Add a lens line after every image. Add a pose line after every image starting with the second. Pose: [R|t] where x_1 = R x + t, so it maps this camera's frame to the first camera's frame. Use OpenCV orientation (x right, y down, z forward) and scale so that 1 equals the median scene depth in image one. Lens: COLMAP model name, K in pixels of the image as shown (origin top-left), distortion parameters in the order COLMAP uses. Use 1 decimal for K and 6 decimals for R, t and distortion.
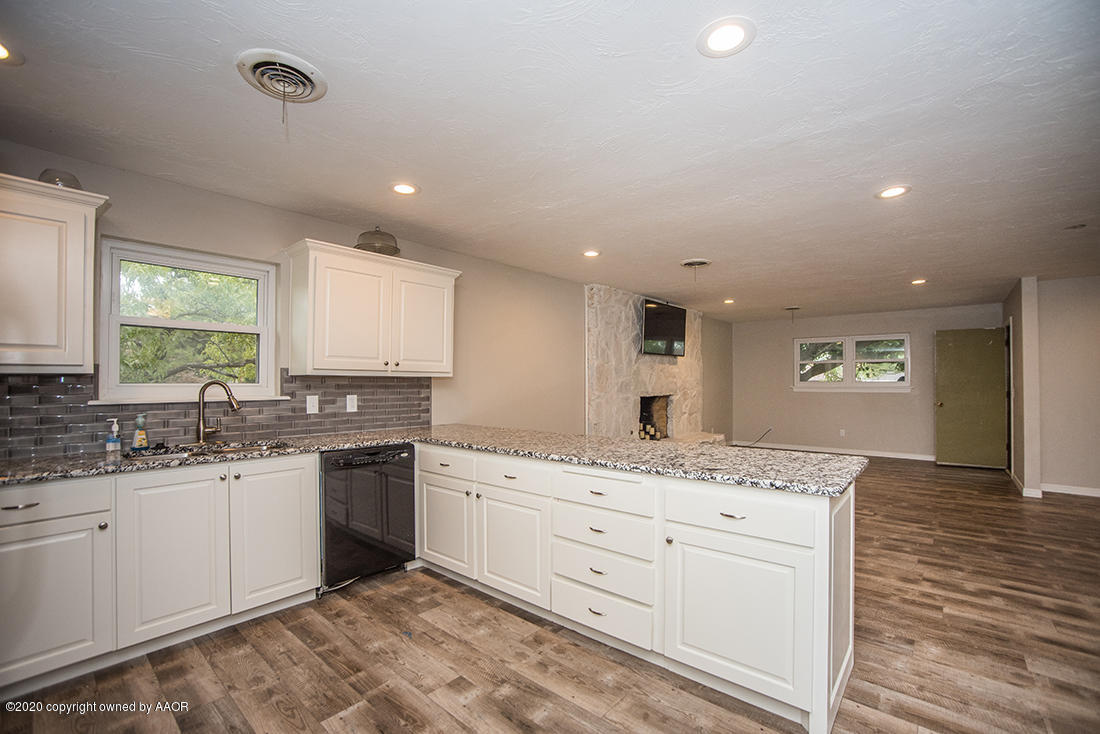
lens RADIAL K [[482.4, 0, 550.8], [0, 482.4, 384.9], [0, 0, 1]] dist [-0.002172, -0.000313]
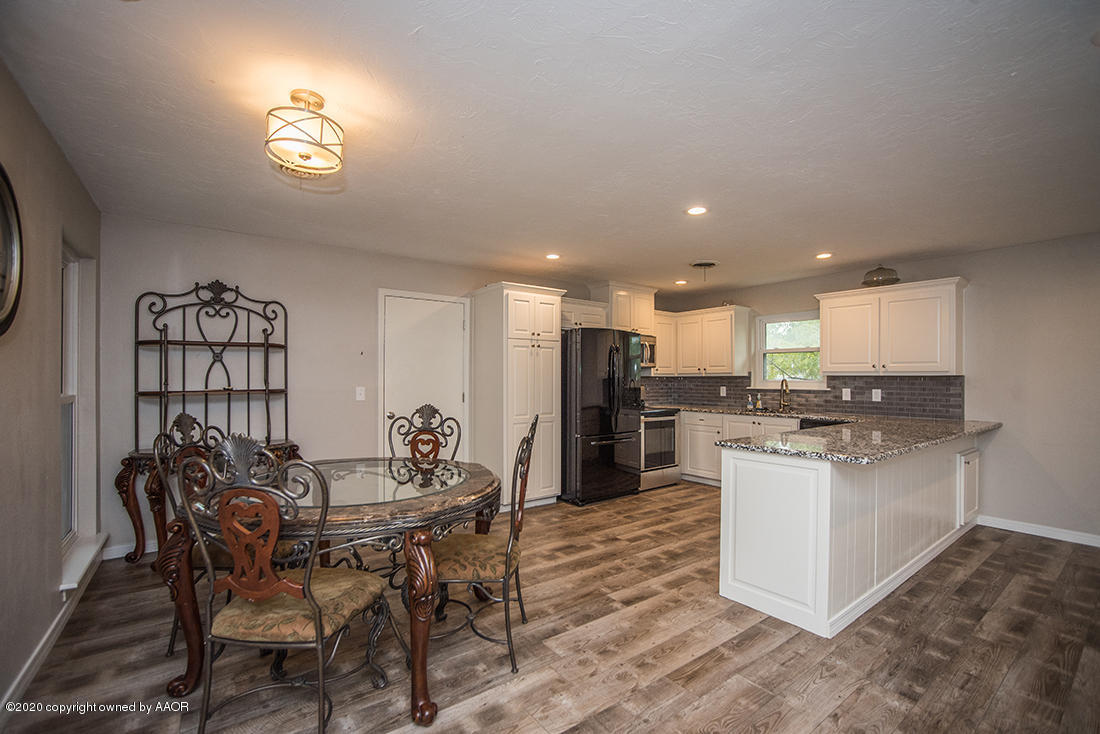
lens RADIAL K [[464.8, 0, 550.0], [0, 464.8, 367.0], [0, 0, 1]] dist [-0.000604, -0.000054]
pose [[-0.216550, -0.016832, -0.976126, 1.207607], [0.001279, 0.999846, -0.017524, -0.022971], [0.976271, -0.005043, -0.216495, 0.403115]]
